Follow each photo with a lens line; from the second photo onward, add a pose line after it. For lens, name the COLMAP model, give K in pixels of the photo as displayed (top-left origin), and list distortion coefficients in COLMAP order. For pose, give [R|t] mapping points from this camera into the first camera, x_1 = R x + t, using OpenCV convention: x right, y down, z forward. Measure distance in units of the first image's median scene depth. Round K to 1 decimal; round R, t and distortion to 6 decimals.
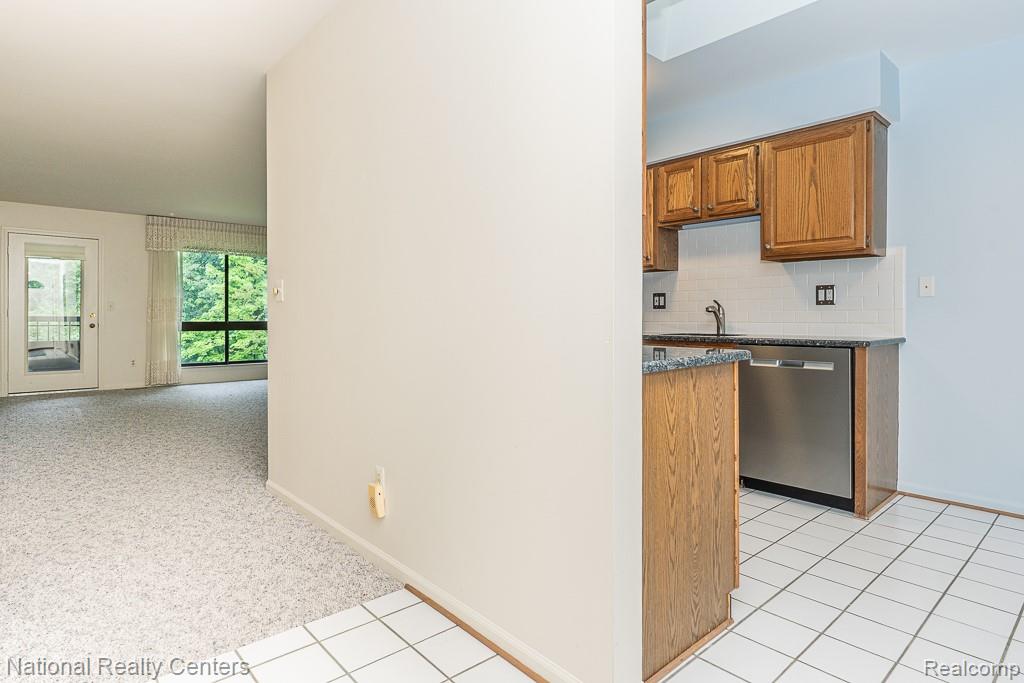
lens RADIAL K [[556.5, 0, 512.1], [0, 556.5, 317.9], [0, 0, 1]] dist [0.000425, 0.000341]
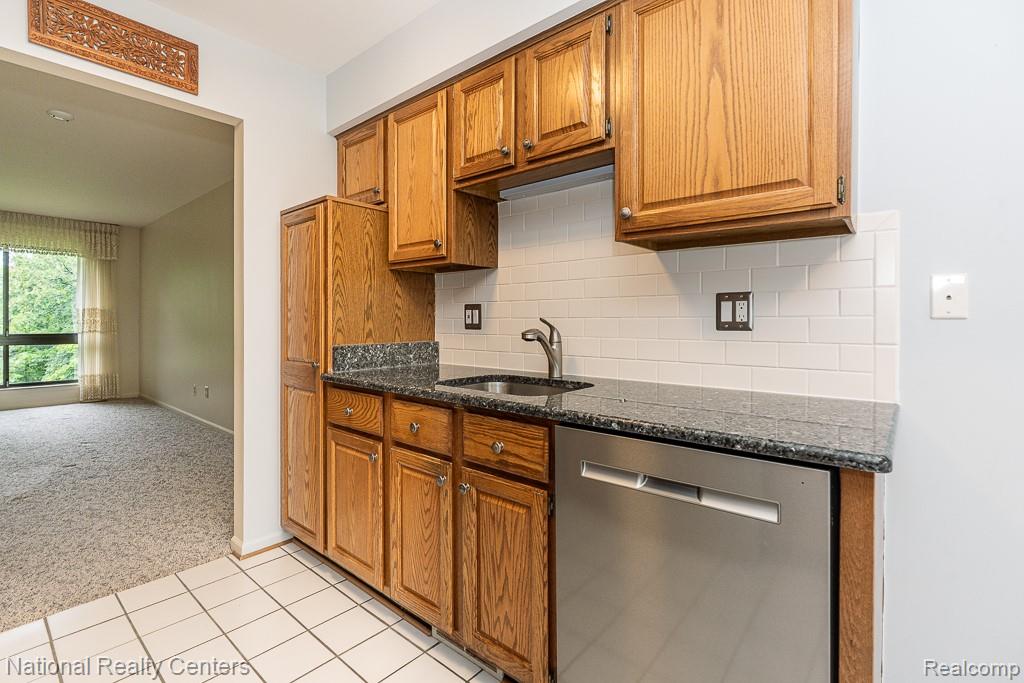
lens RADIAL K [[465.6, 0, 515.2], [0, 465.6, 321.2], [0, 0, 1]] dist [-0.005407, 0.000782]
pose [[0.990437, 0.001518, 0.137958, 0.300772], [-0.001349, 0.999998, -0.001323, -0.031238], [-0.137959, 0.001124, 0.990437, 0.597906]]
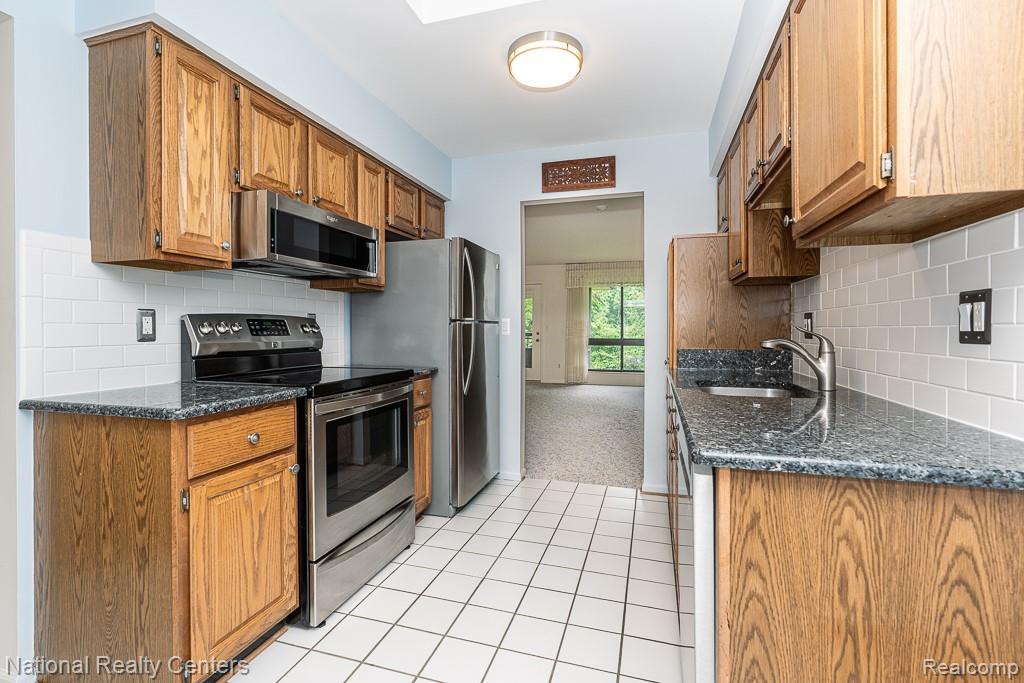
lens RADIAL K [[465.6, 0, 511.2], [0, 465.6, 331.5], [0, 0, 1]] dist [-0.005407, 0.000782]
pose [[0.522037, 0.006974, -0.852894, 0.664344], [-0.007010, 0.999968, 0.003886, -0.030384], [0.852894, 0.003950, 0.522070, 0.572191]]
